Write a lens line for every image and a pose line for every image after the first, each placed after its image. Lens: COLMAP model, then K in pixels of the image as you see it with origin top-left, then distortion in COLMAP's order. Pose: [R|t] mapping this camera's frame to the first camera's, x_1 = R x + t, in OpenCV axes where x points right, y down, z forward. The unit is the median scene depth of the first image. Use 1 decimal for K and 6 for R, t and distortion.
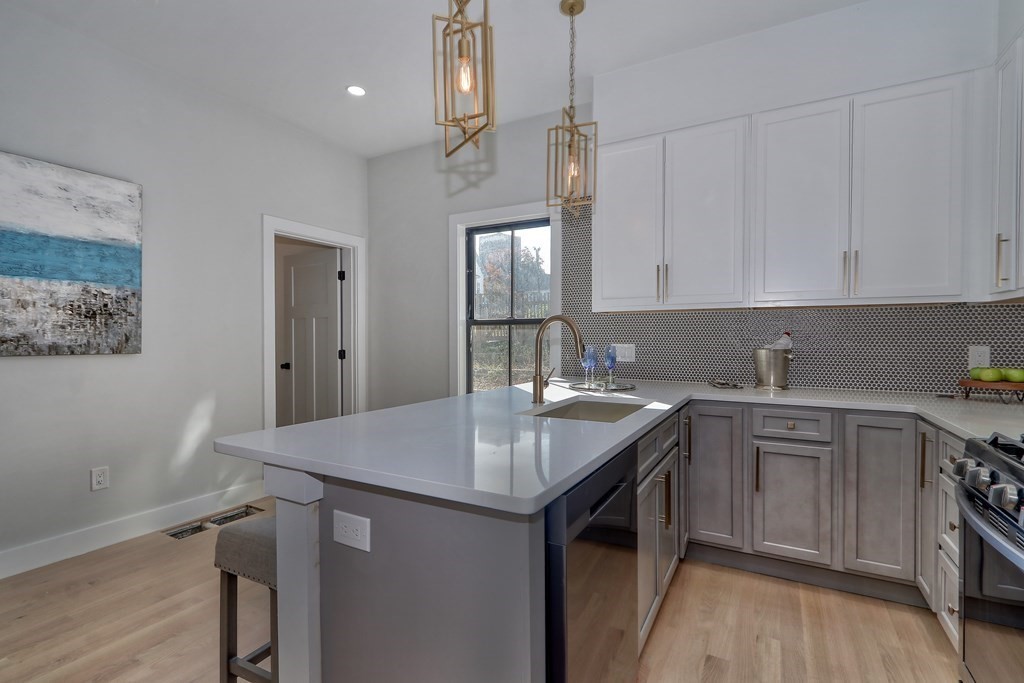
lens RADIAL K [[472.2, 0, 512.6], [0, 472.2, 343.4], [0, 0, 1]] dist [-0.000770, -0.000003]
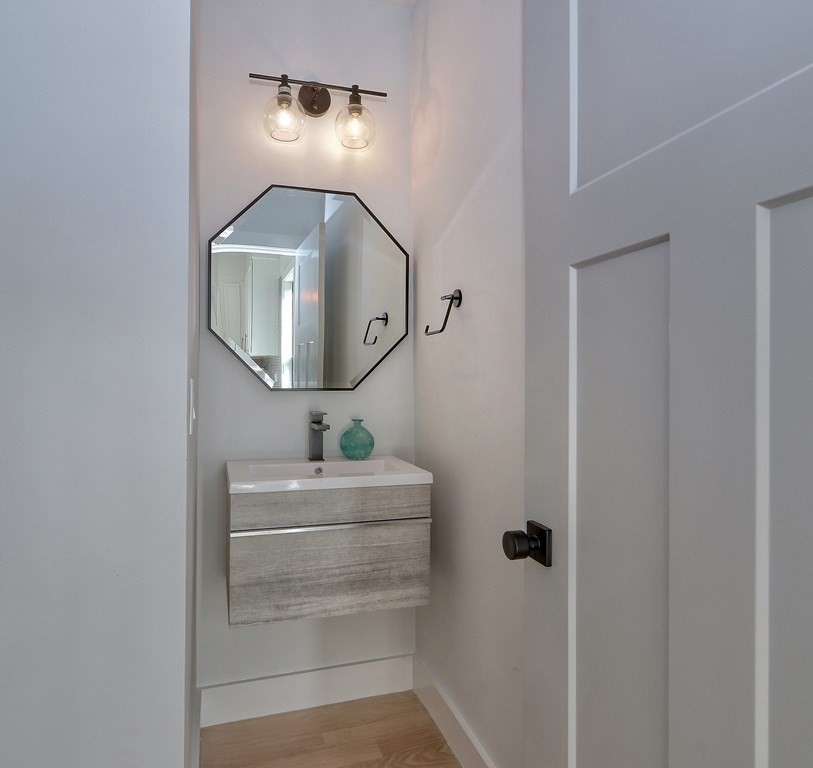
lens RADIAL K [[567.9, 0, 406.2], [0, 567.9, 383.2], [0, 0, 1]] dist [-0.000113, -0.000007]
pose [[0.732904, 0.004202, -0.680319, -0.388919], [-0.009563, 0.999946, -0.004127, -0.012064], [0.680264, 0.009531, 0.732905, 0.852604]]
